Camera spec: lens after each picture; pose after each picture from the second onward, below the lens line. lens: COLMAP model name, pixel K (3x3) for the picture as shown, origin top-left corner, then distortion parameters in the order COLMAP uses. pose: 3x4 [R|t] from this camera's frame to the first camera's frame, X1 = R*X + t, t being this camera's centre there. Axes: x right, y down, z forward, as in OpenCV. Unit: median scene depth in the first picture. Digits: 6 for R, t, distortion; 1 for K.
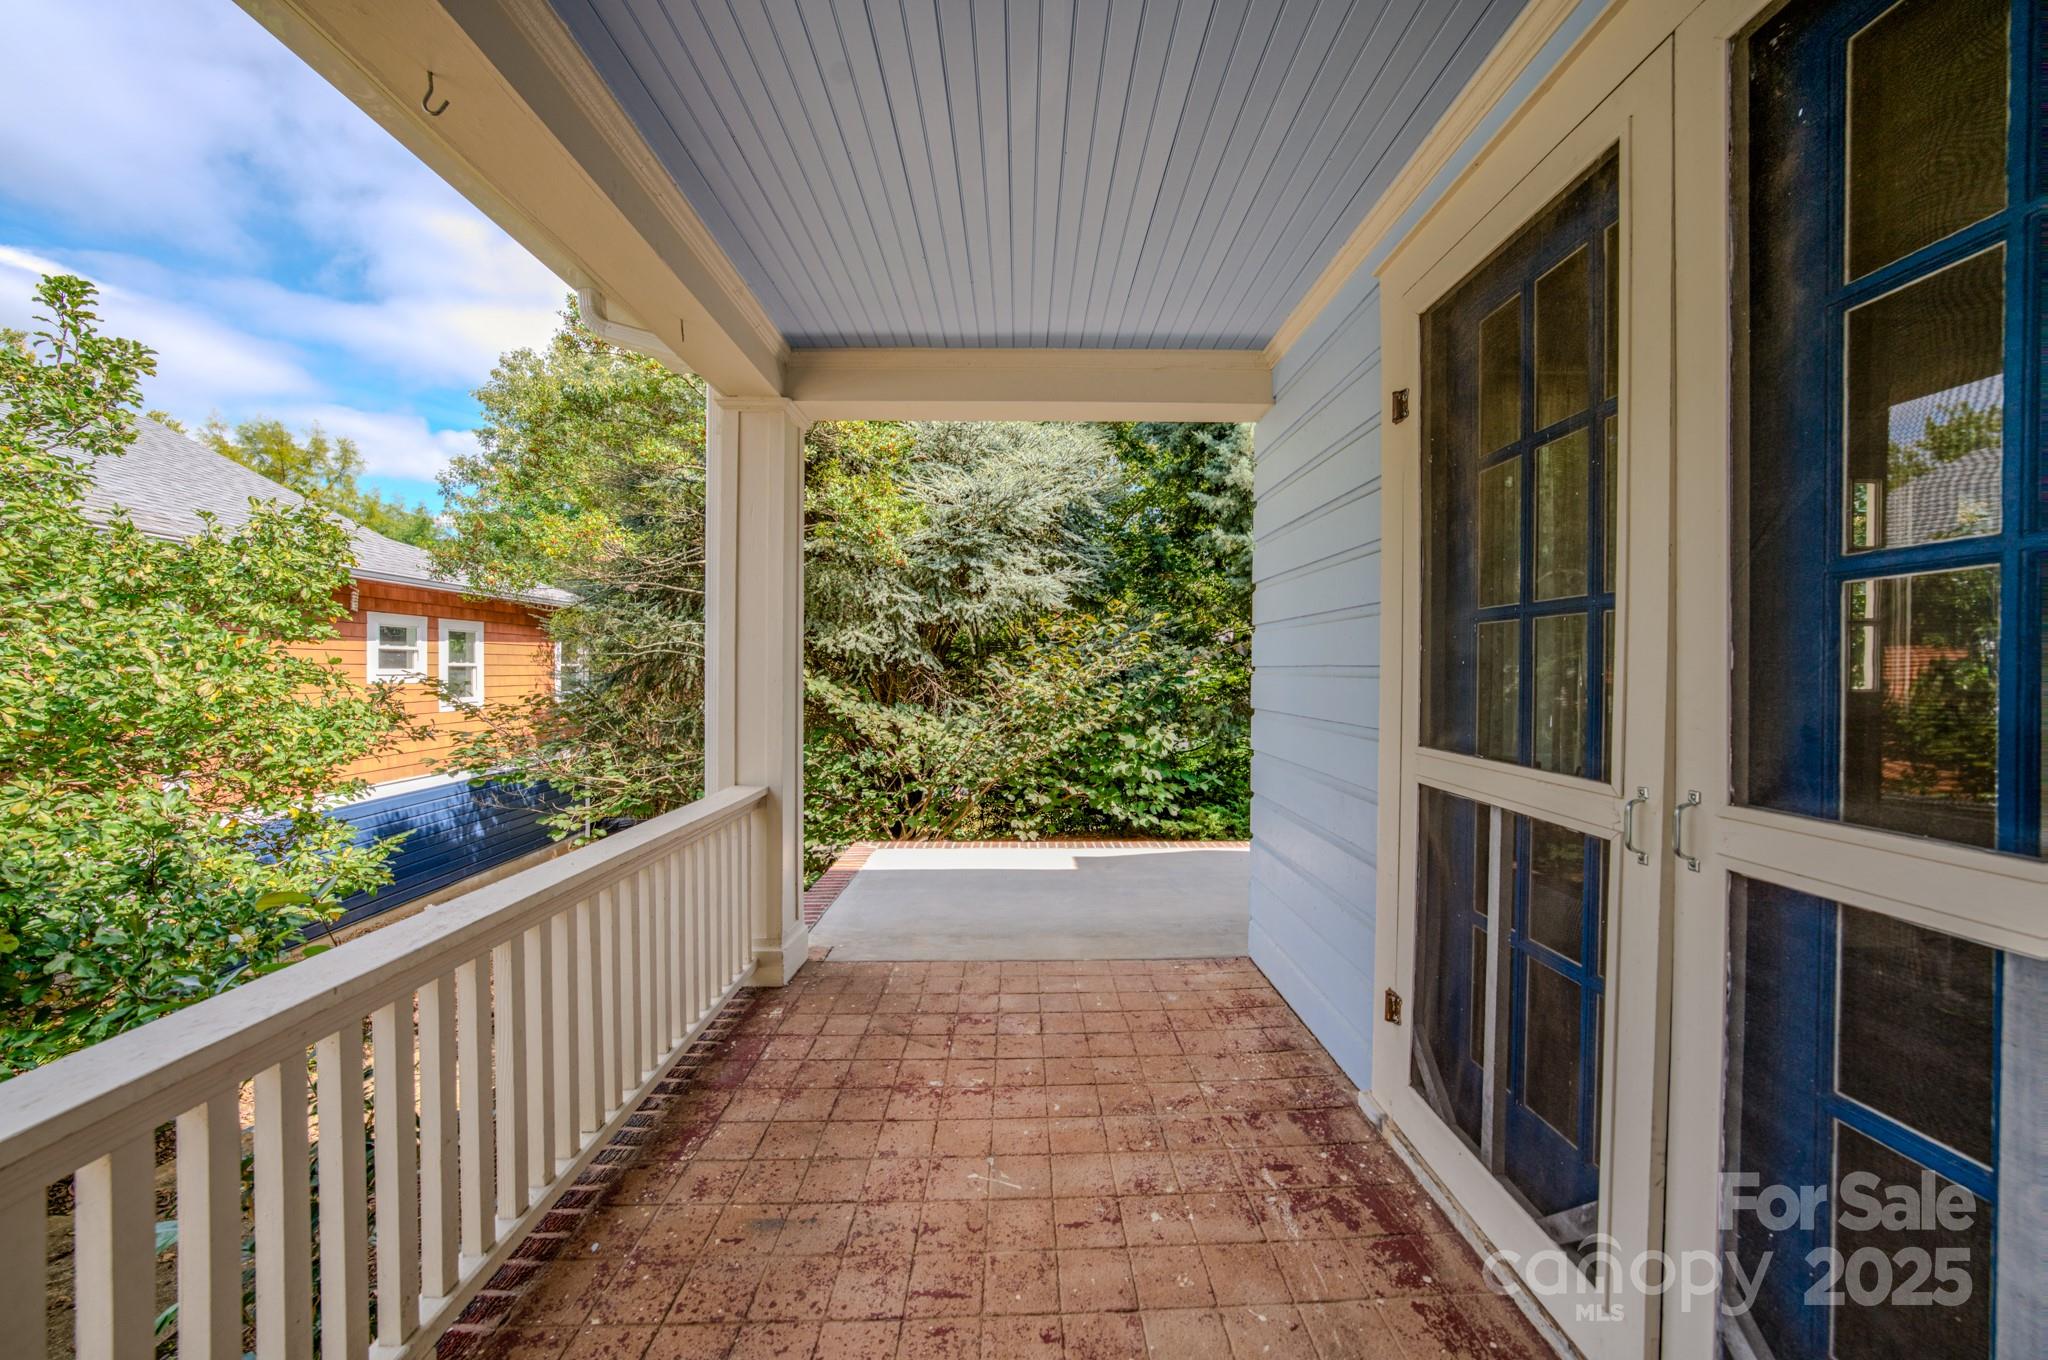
lens RADIAL K [[715.7, 0, 1022.9], [0, 715.7, 675.4], [0, 0, 1]] dist [-0.011186, 0.001558]
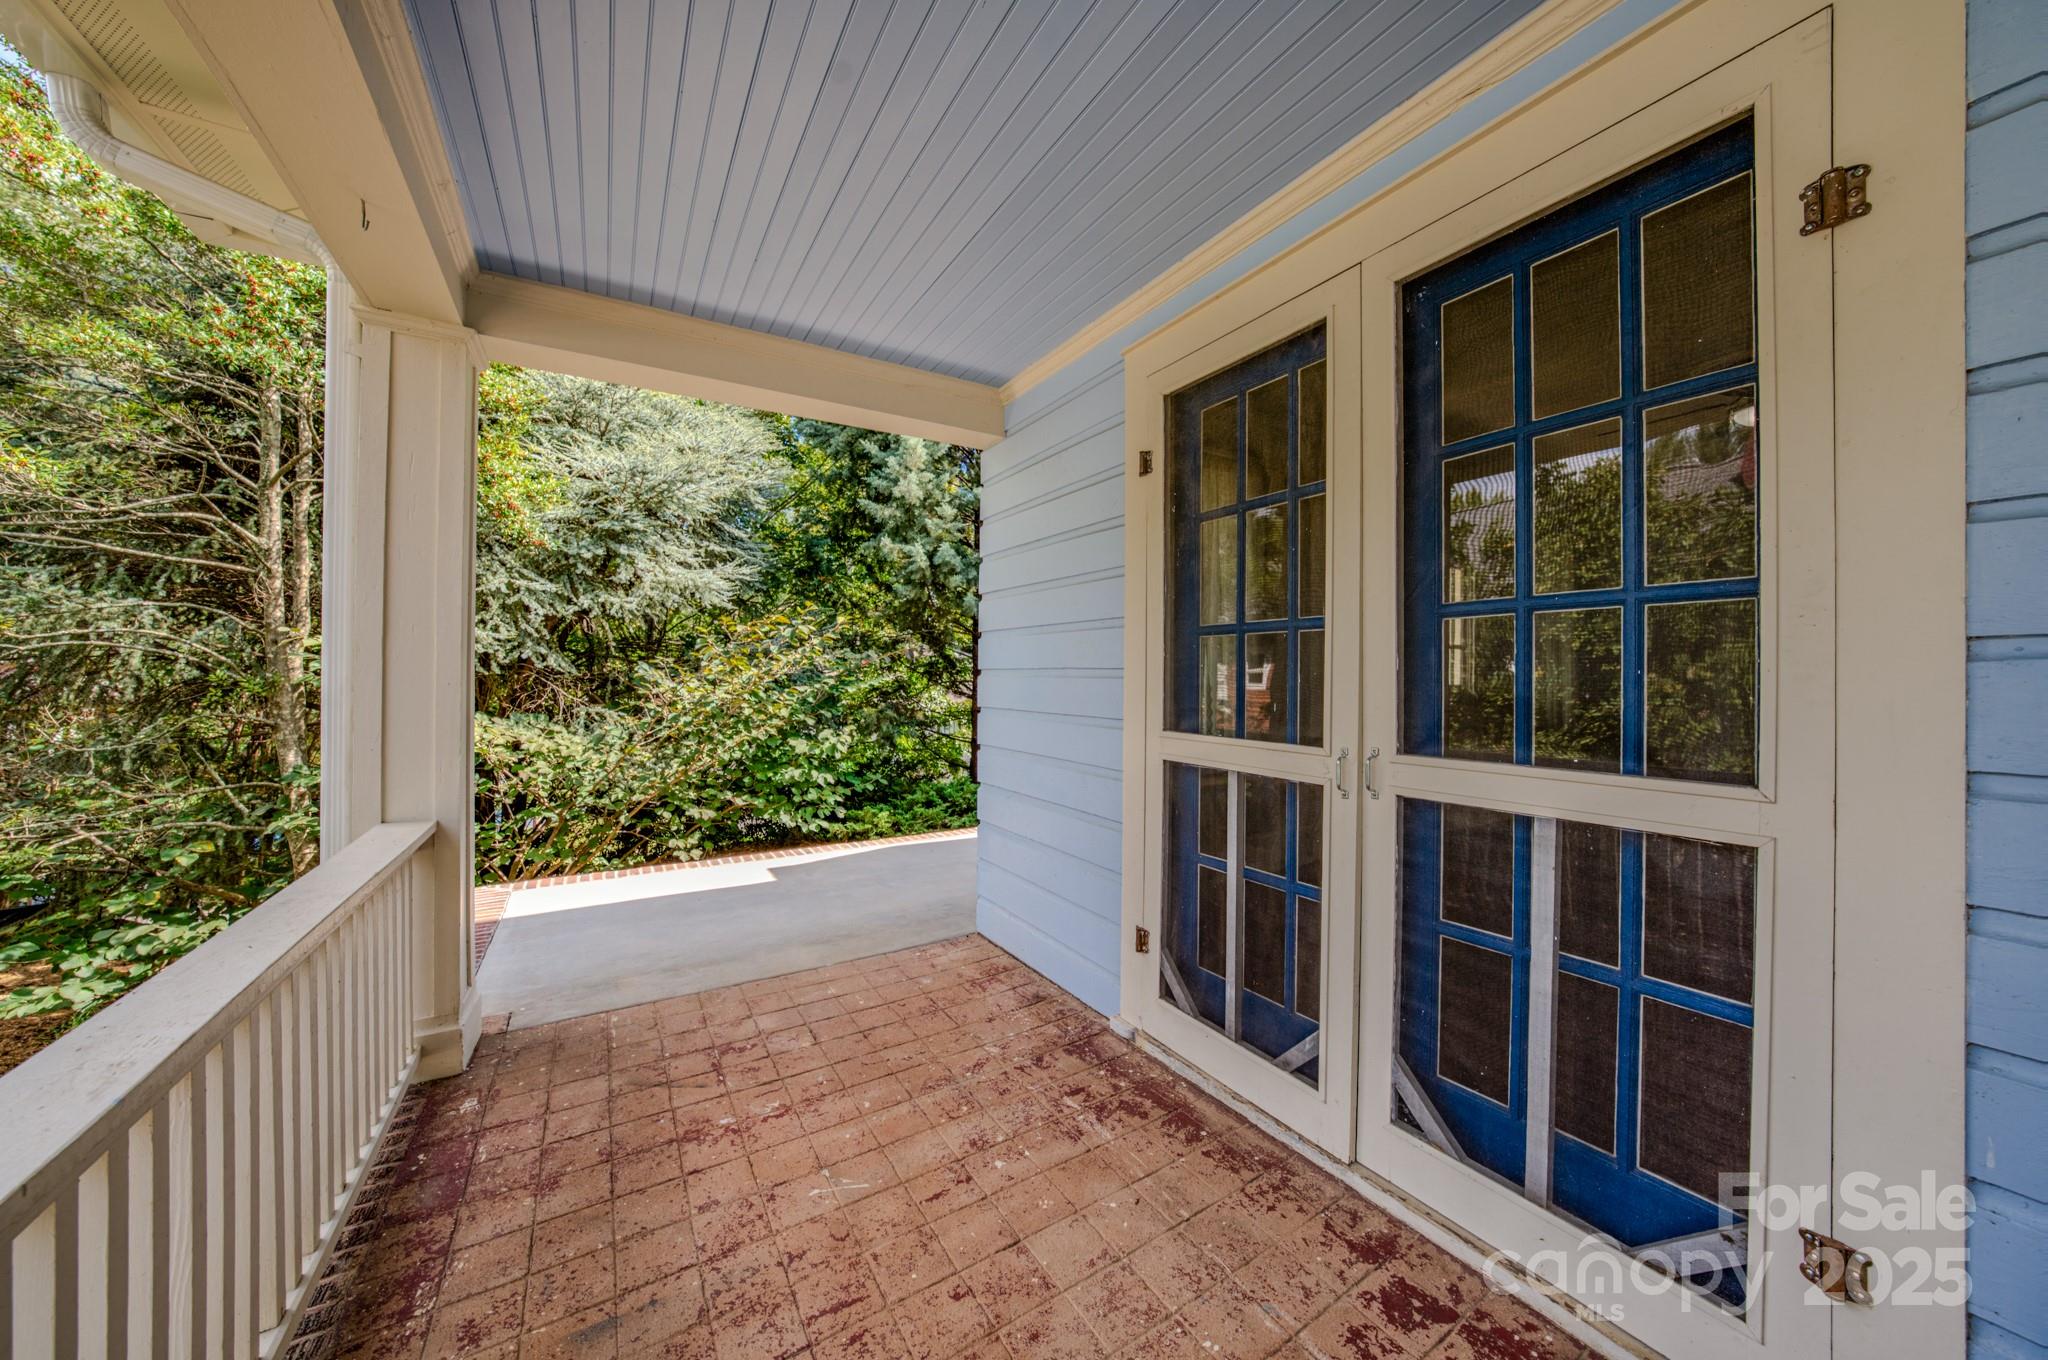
lens RADIAL K [[715.7, 0, 1019.6], [0, 715.7, 674.5], [0, 0, 1]] dist [-0.011186, 0.001558]
pose [[0.863675, 0.000286, 0.504048, -0.217448], [0.003144, 0.999977, -0.005954, 0.003331], [-0.504038, 0.006727, 0.863655, 0.013095]]
